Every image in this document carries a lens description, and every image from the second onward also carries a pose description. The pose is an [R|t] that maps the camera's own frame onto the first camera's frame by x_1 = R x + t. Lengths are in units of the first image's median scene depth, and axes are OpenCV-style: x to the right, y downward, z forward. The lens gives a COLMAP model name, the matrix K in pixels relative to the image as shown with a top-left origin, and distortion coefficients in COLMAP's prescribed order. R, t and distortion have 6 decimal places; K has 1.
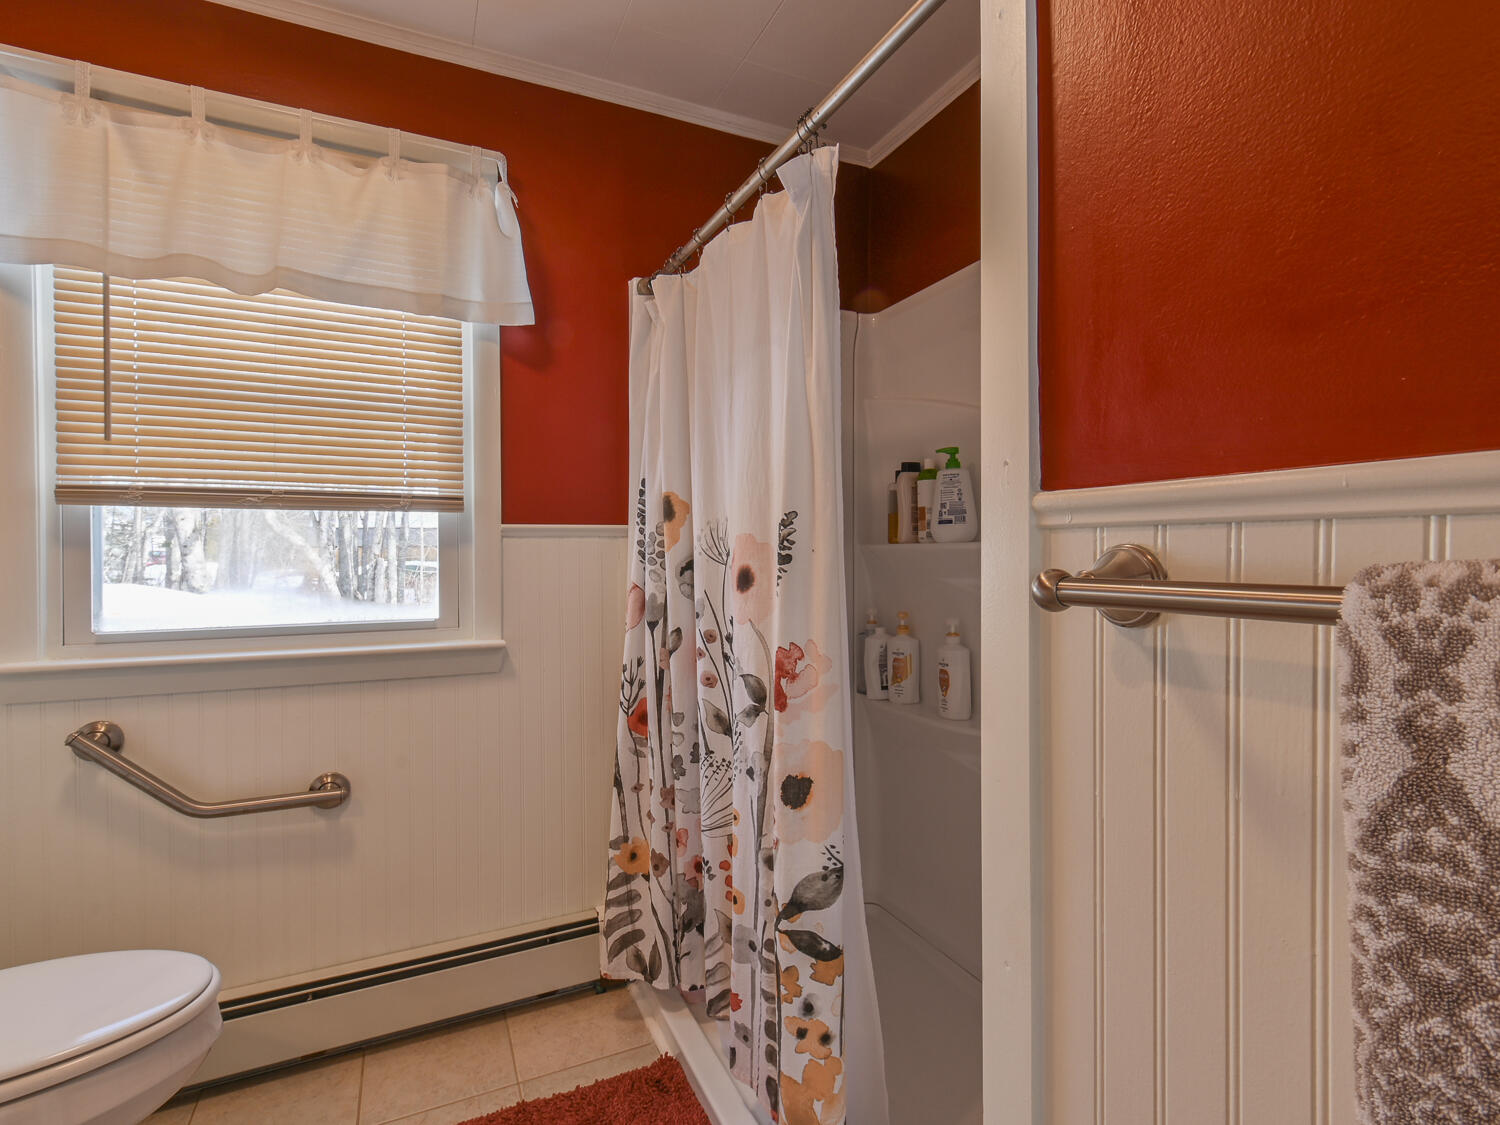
lens RADIAL K [[744.3, 0, 812.7], [0, 744.3, 560.2], [0, 0, 1]] dist [0.018897, -0.005003]
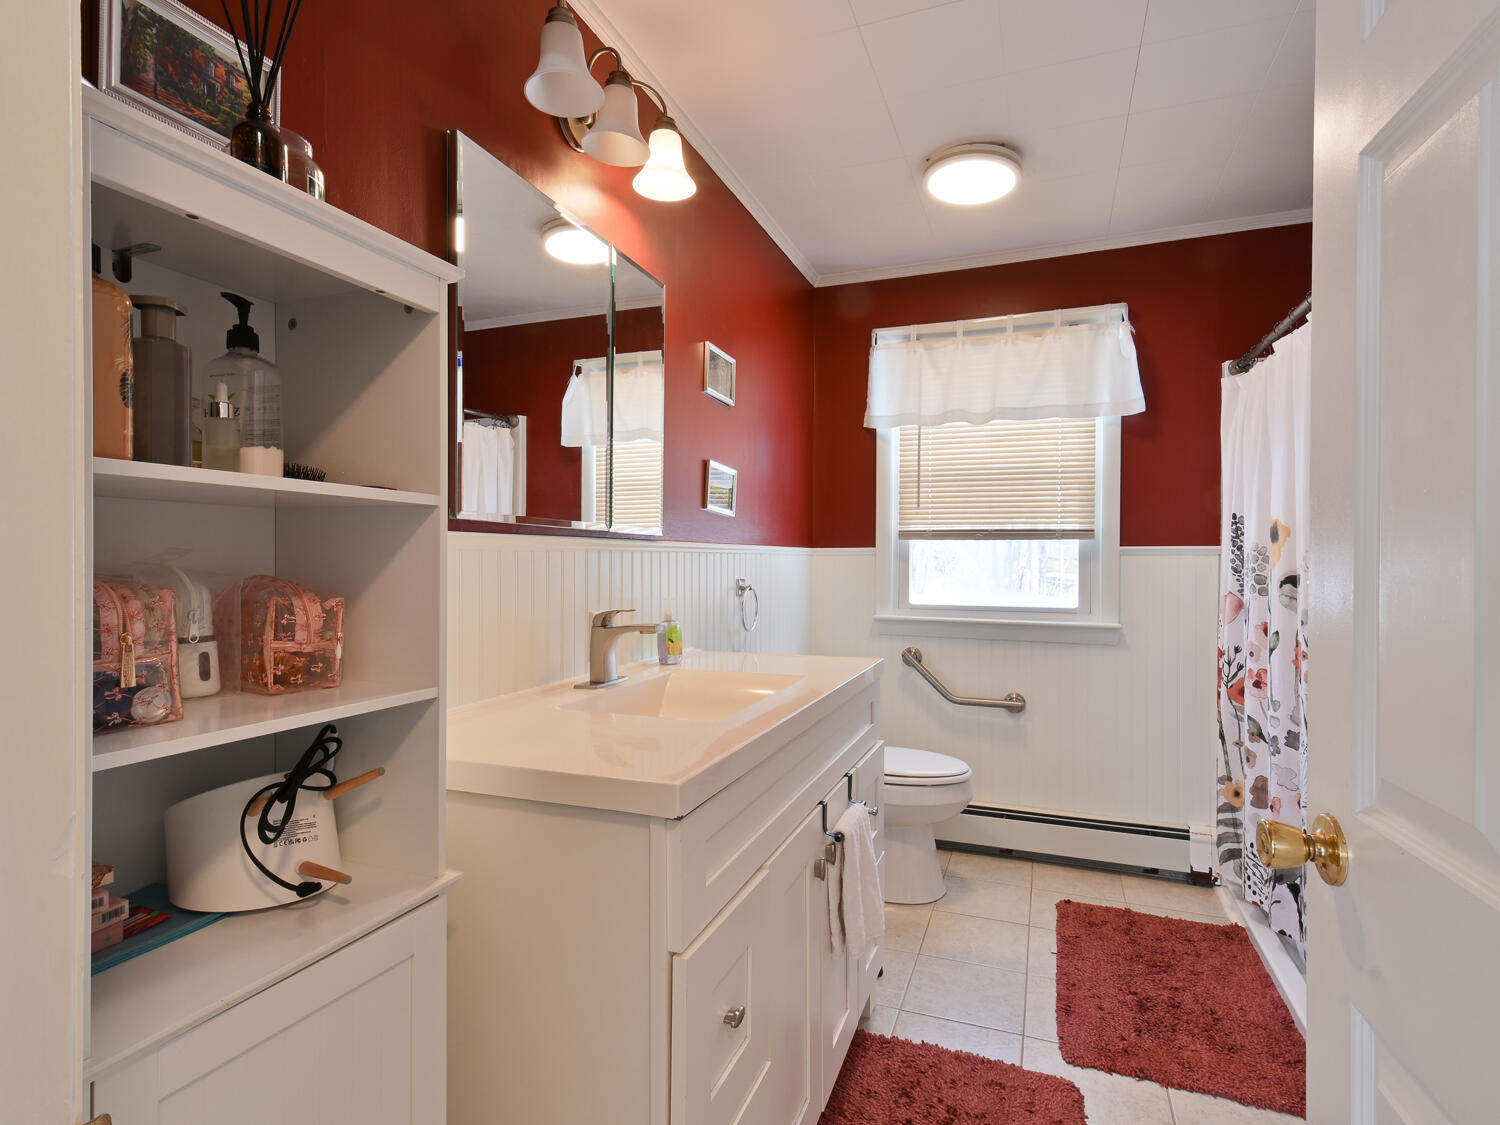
lens RADIAL K [[766.9, 0, 717.9], [0, 766.9, 559.0], [0, 0, 1]] dist [0.001301, -0.002905]
pose [[0.620401, 0.004626, -0.784271, 0.310001], [-0.018366, 0.999794, -0.008631, 0.005198], [0.784069, 0.019758, 0.620359, -0.628919]]
